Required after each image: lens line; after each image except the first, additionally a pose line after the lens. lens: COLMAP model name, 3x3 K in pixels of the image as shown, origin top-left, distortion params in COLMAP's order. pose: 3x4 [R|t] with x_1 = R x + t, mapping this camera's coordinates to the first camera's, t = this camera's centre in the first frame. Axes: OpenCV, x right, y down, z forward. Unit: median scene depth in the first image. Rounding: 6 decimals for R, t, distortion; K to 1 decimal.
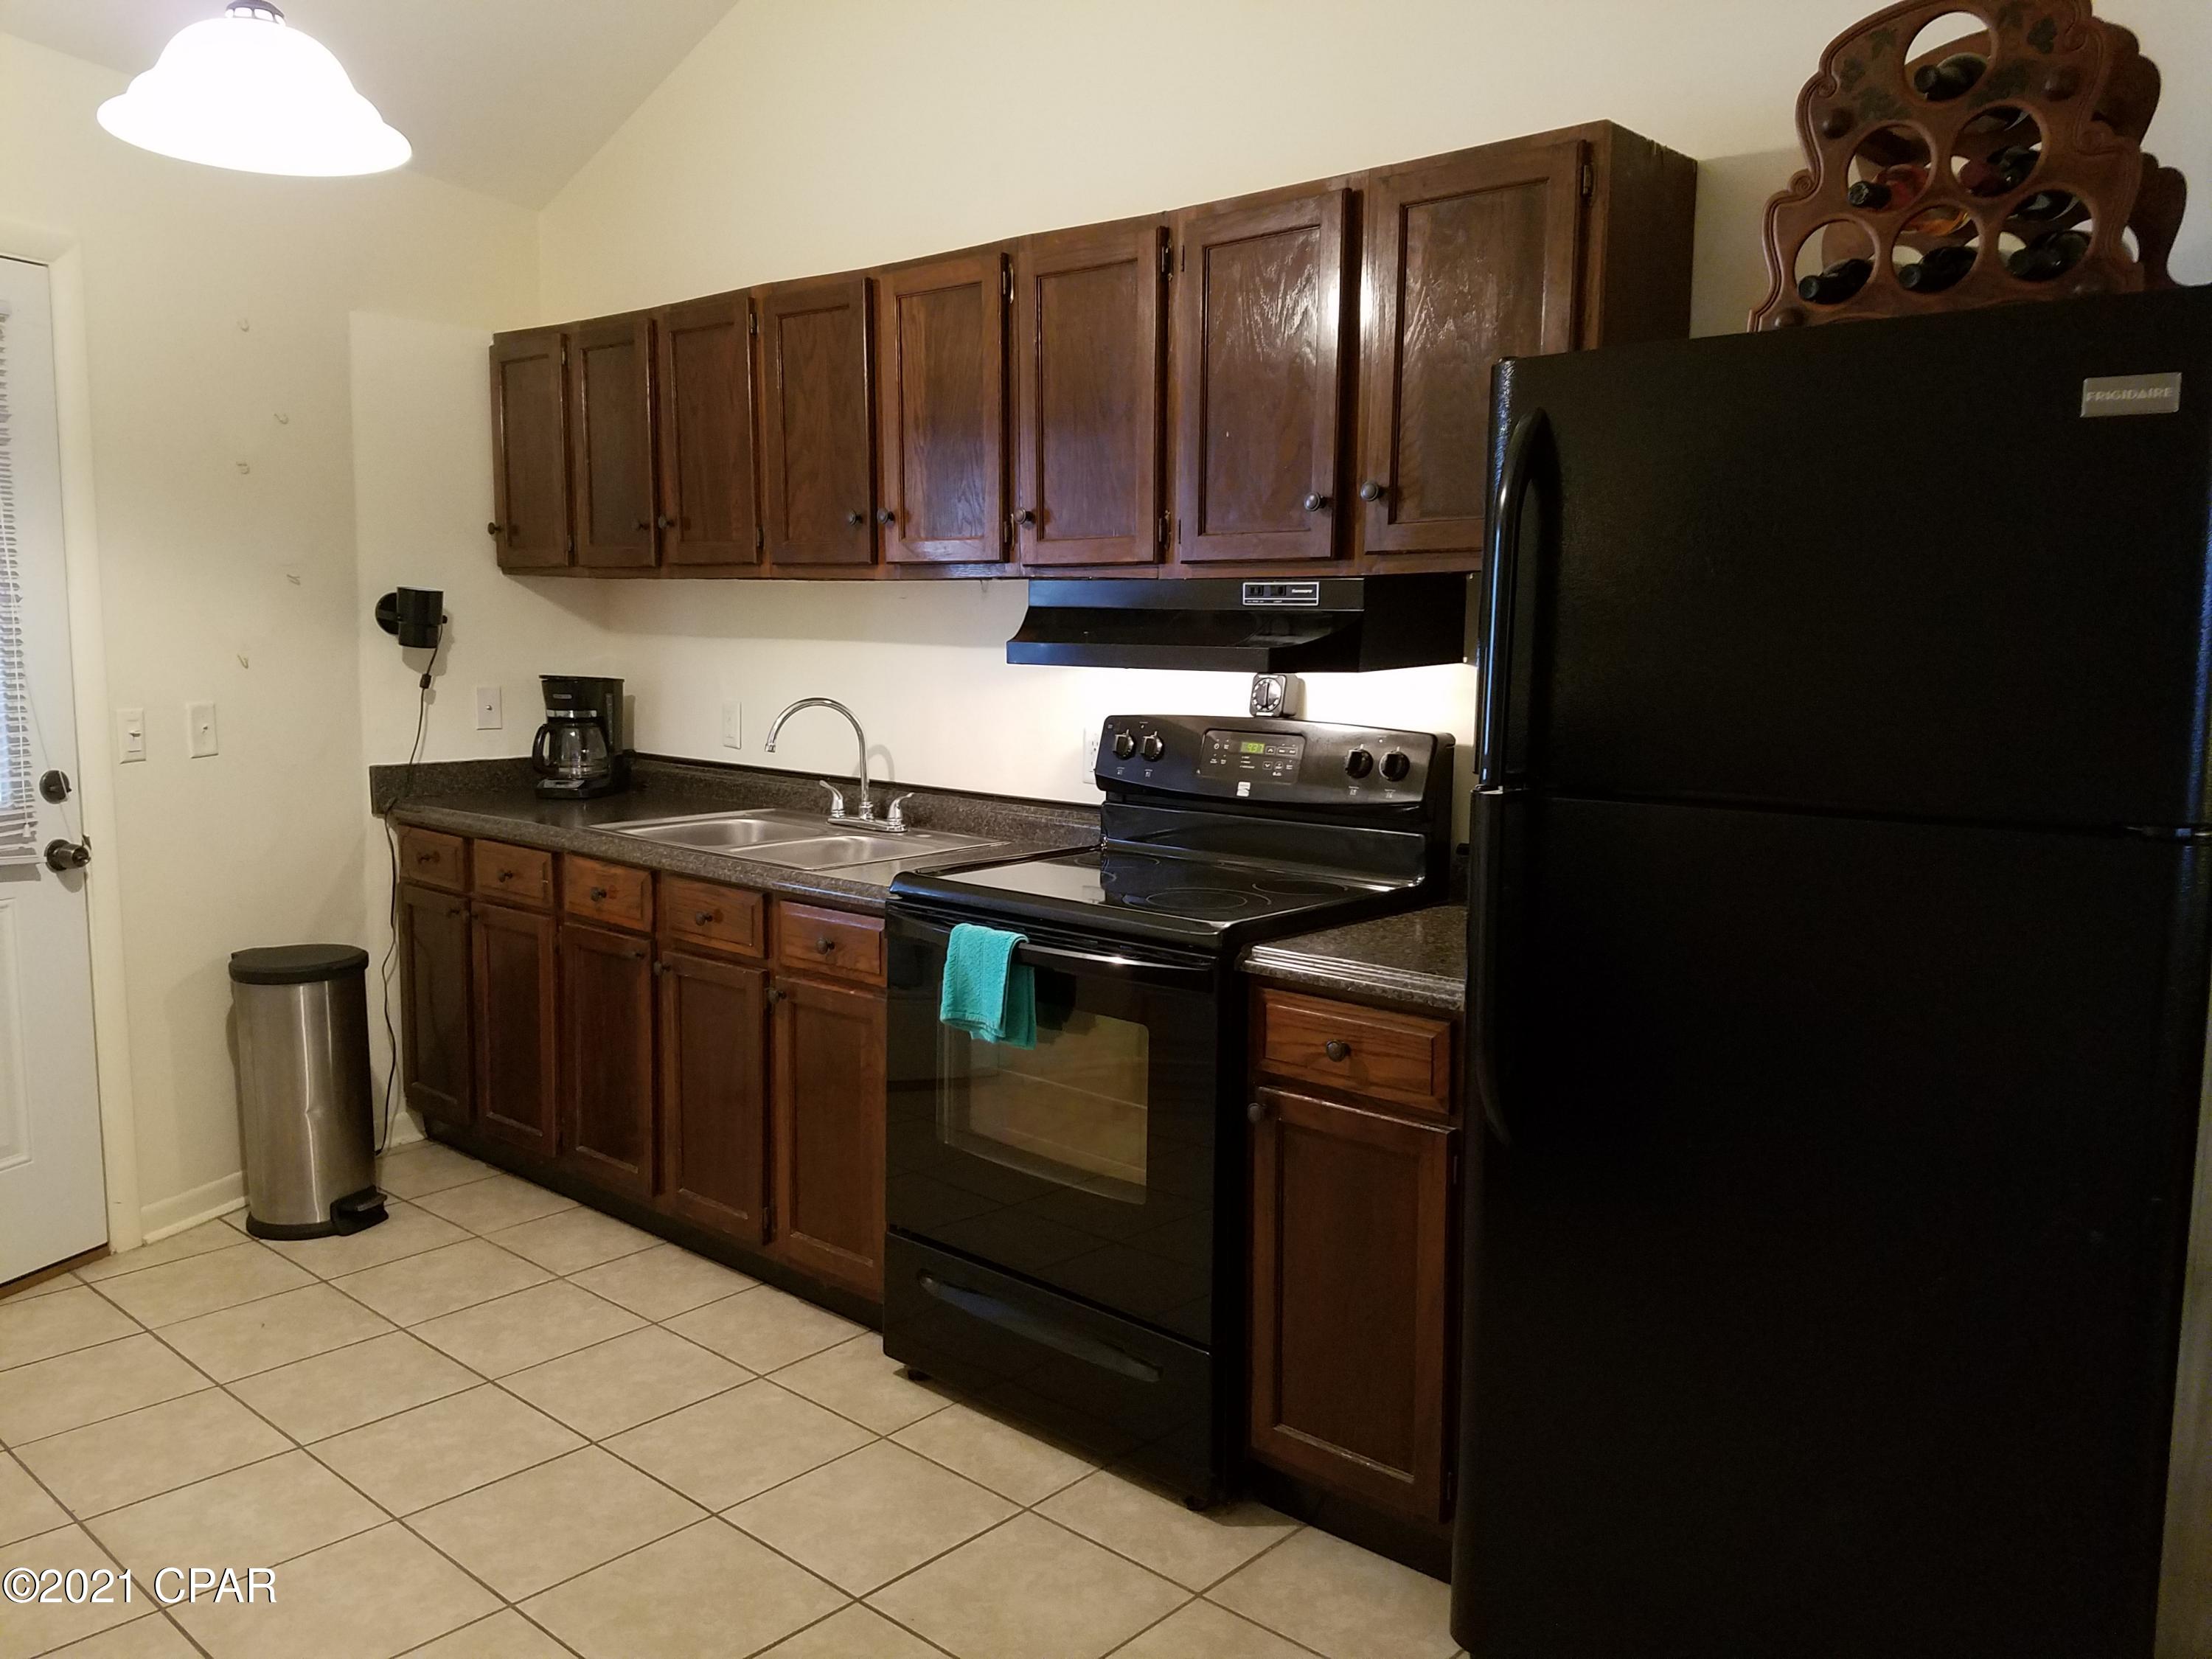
lens RADIAL K [[1723.3, 0, 1077.0], [0, 1723.3, 833.8], [0, 0, 1]] dist [0.271396, -0.491342]
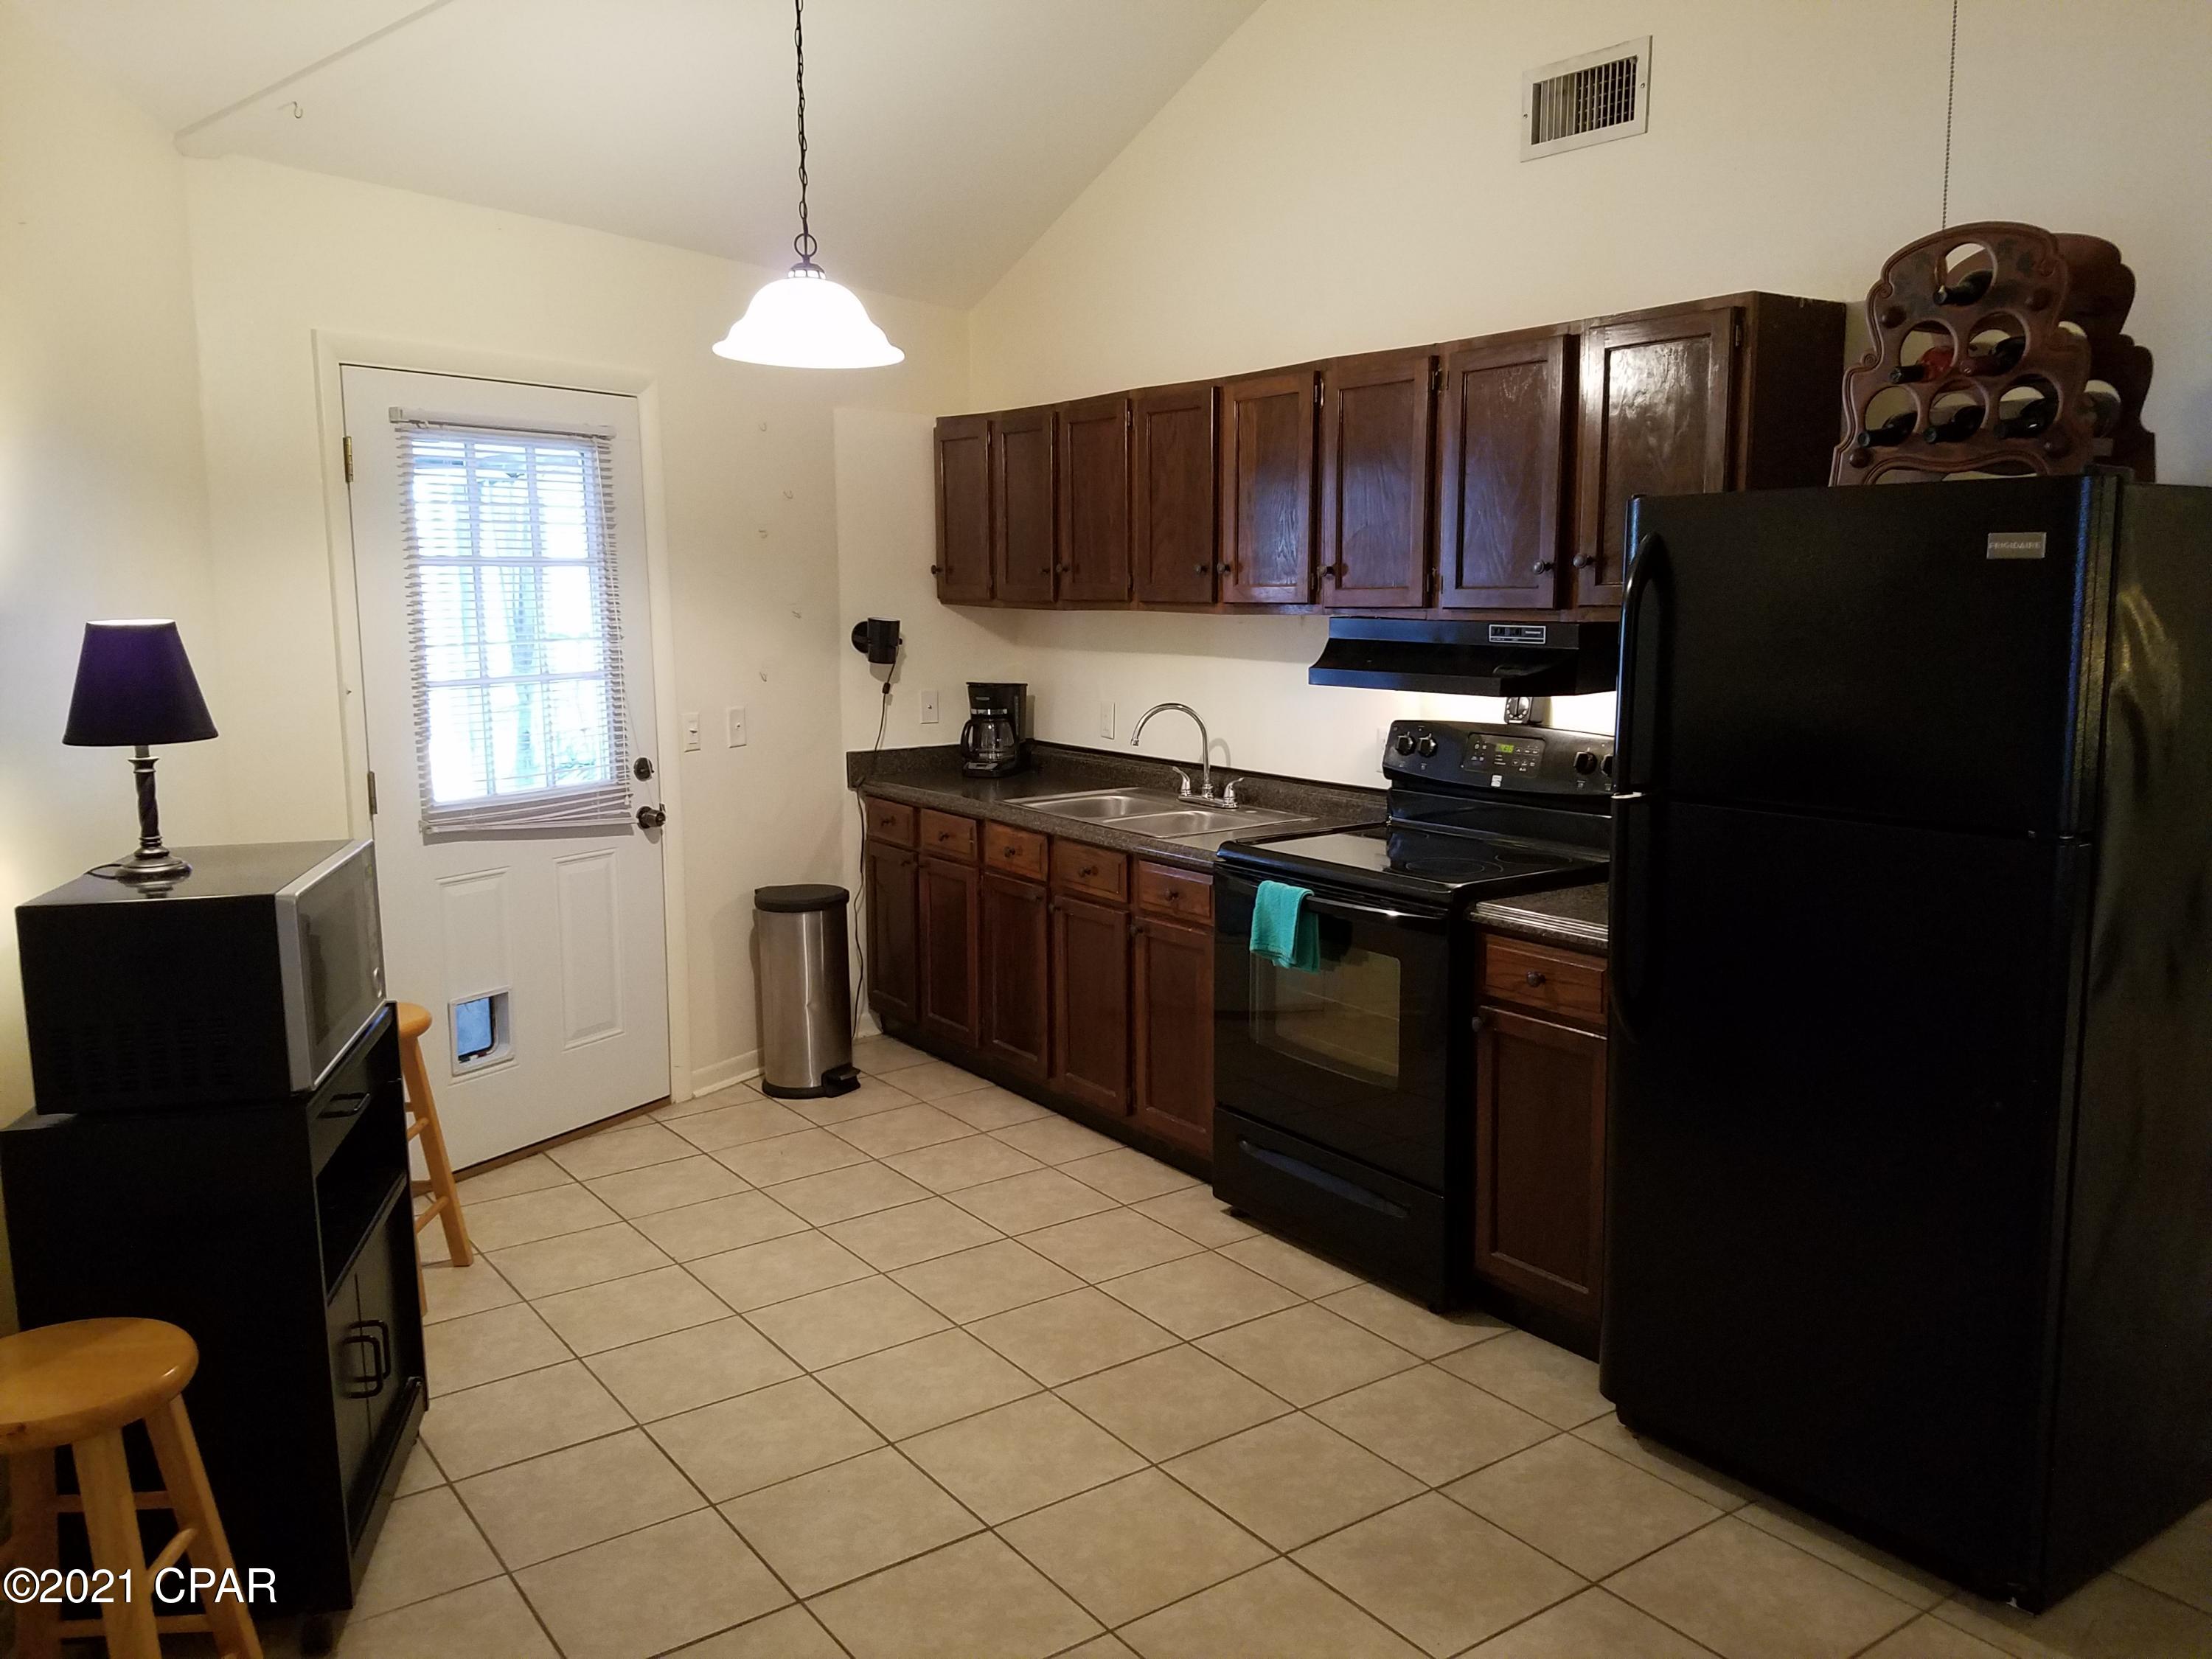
lens RADIAL K [[1708.3, 0, 1106.0], [0, 1708.3, 829.5], [0, 0, 1]] dist [0.274390, 0.000010]
pose [[0.979968, 0.015953, -0.198515, 0.063014], [-0.011660, 0.999673, 0.022775, -0.014393], [0.198813, -0.020004, 0.979833, -0.285393]]
